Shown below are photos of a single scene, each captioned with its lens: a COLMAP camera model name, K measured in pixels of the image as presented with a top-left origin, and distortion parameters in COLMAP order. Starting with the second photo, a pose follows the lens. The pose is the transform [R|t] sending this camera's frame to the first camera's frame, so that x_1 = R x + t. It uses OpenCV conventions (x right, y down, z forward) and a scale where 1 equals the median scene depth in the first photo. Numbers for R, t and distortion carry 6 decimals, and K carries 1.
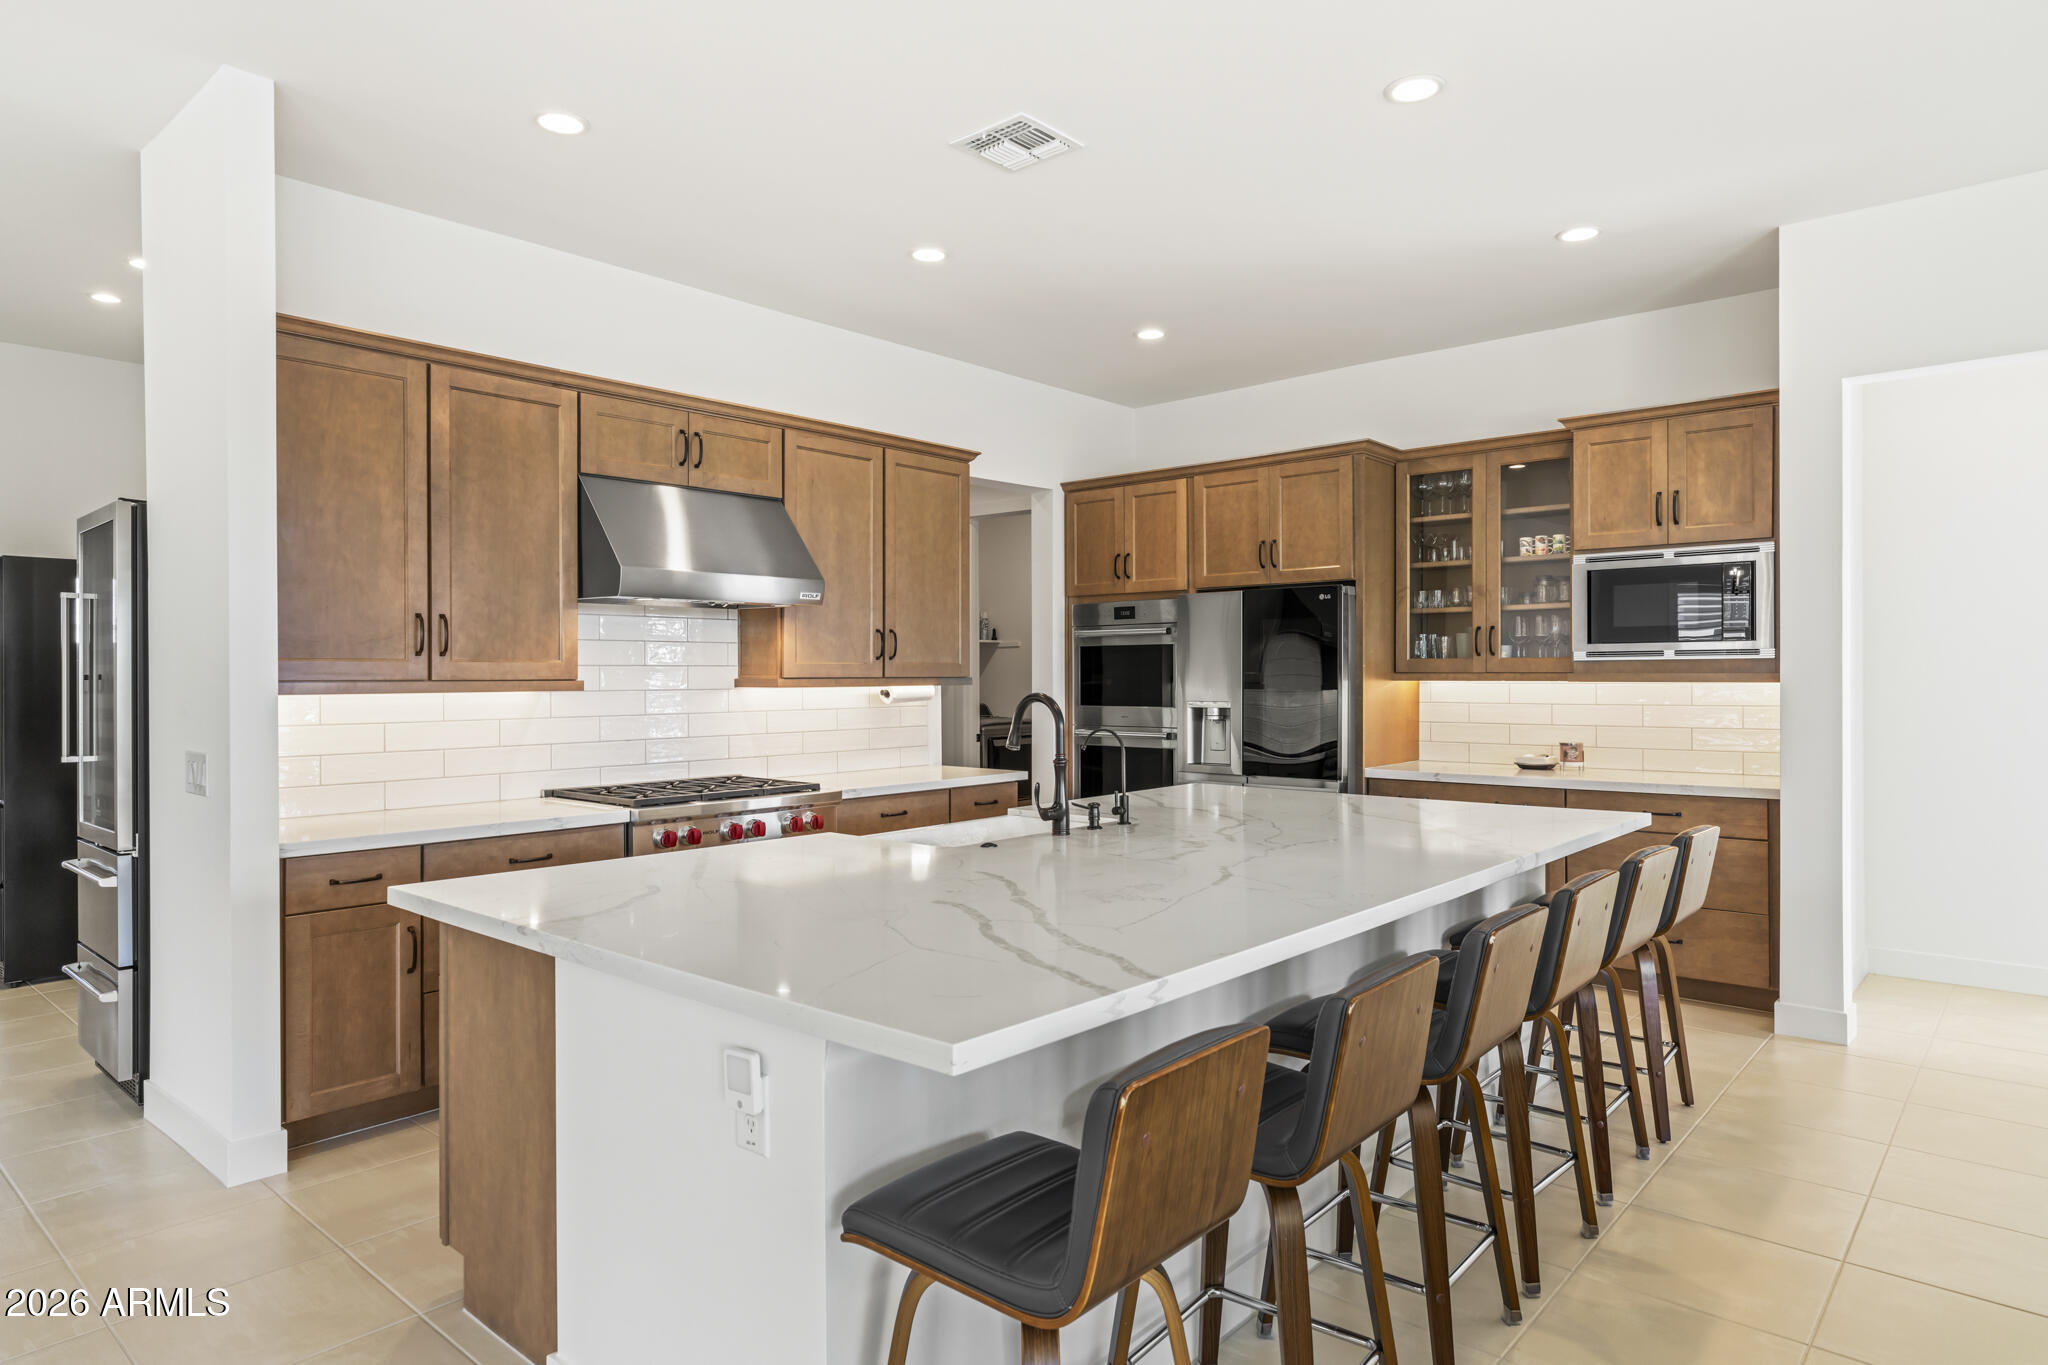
lens RADIAL K [[1206.3, 0, 1024.2], [0, 1206.3, 681.2], [0, 0, 1]] dist [0.003057, 0.000370]
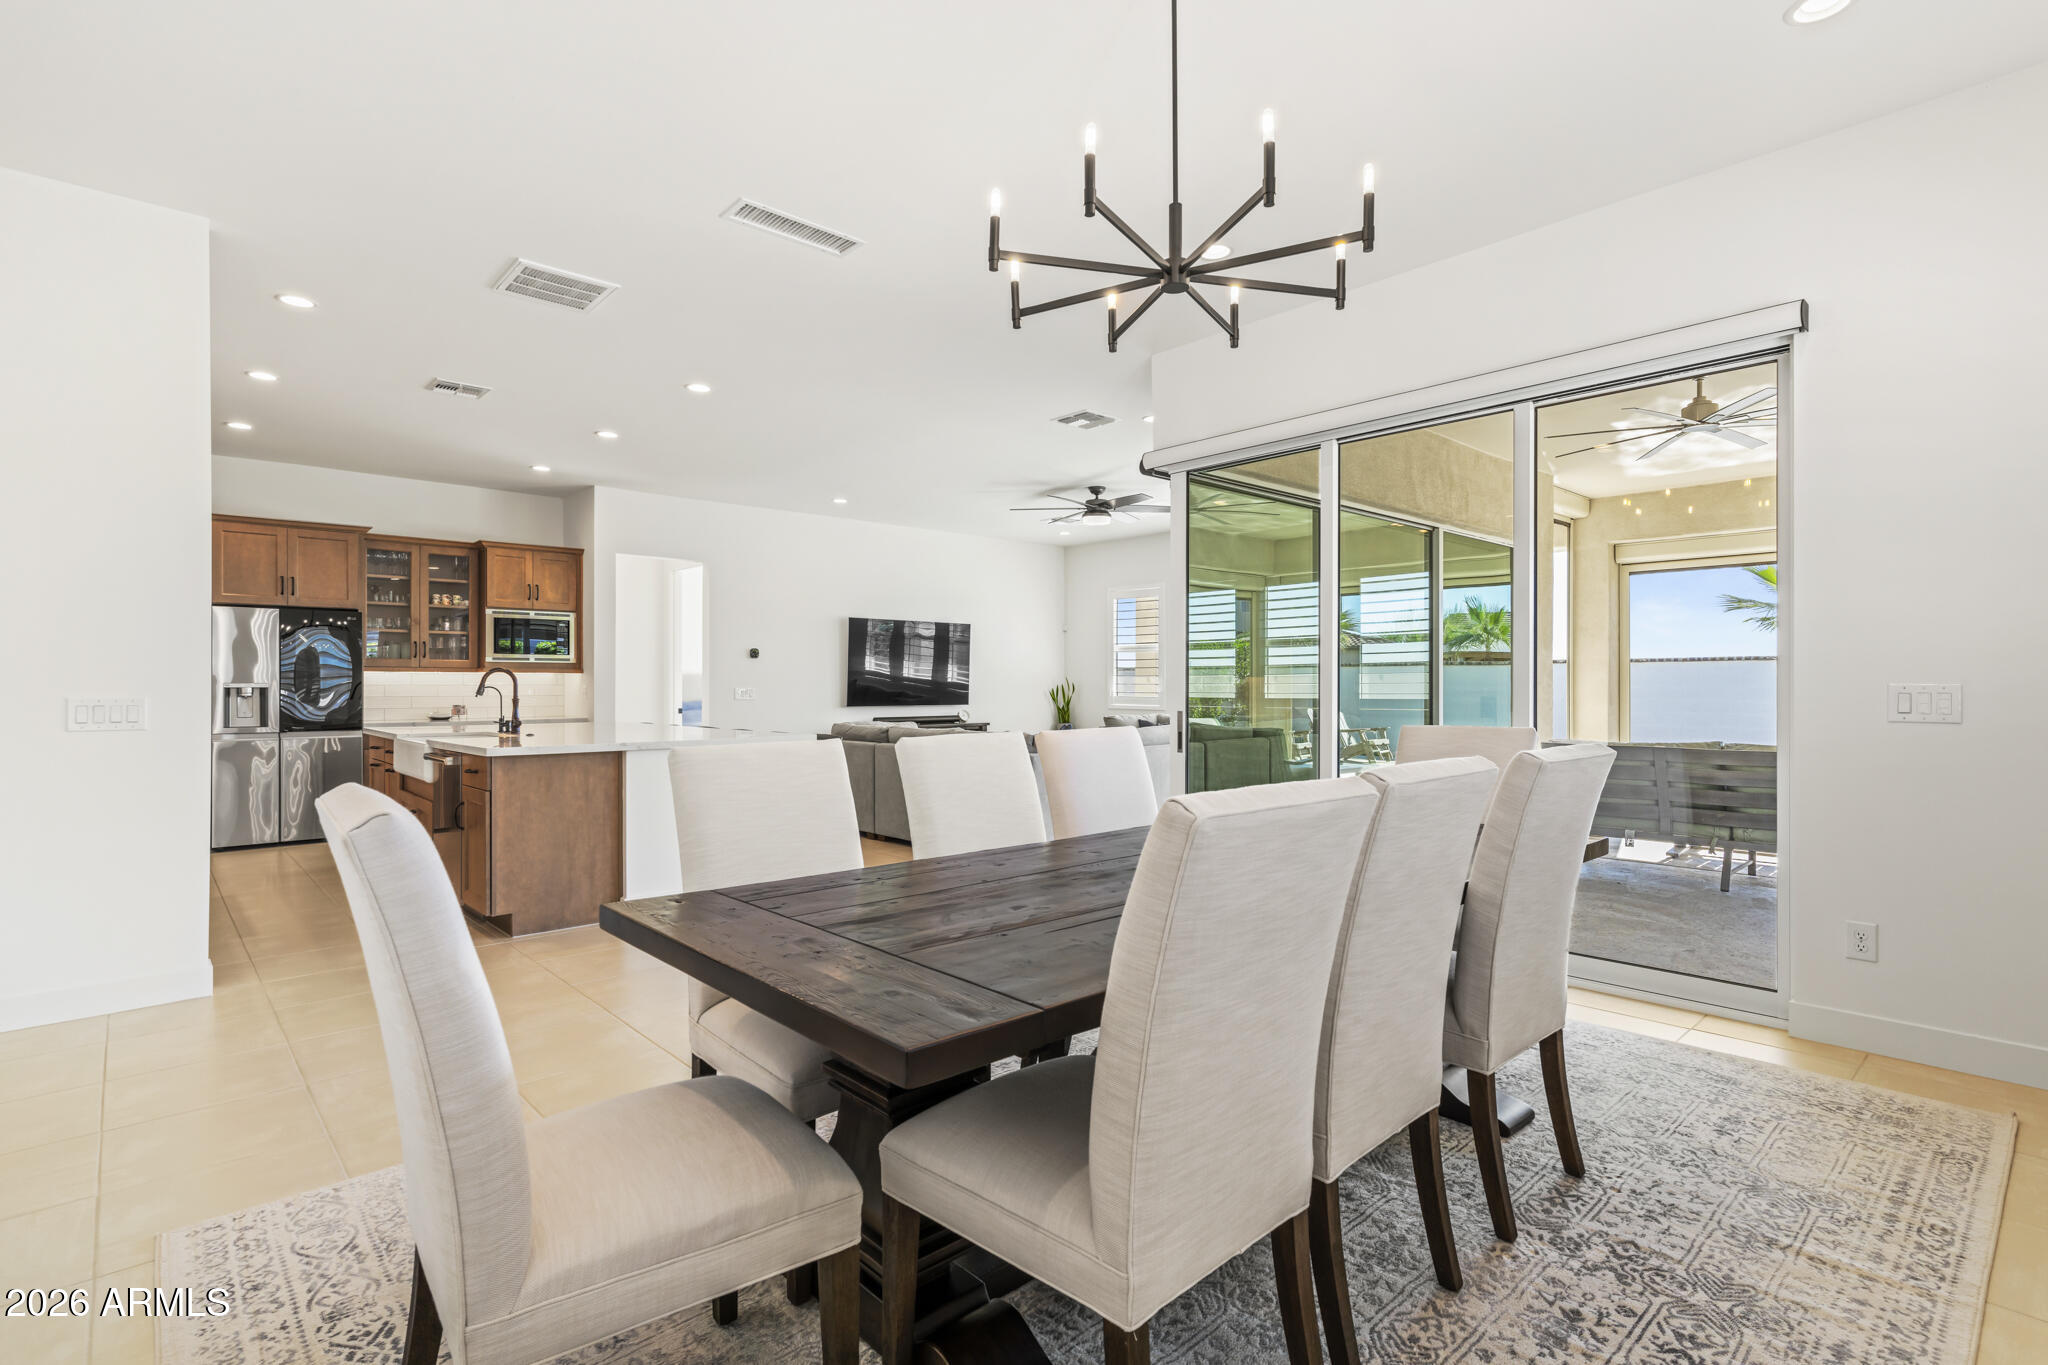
lens RADIAL K [[984.9, 0, 1024.7], [0, 984.9, 687.5], [0, 0, 1]] dist [-0.000302, -0.000037]
pose [[0.111934, 0.008893, 0.993676, -1.071510], [0.008895, 0.999911, -0.009950, 0.050265], [-0.993676, 0.009953, 0.111845, -0.068620]]
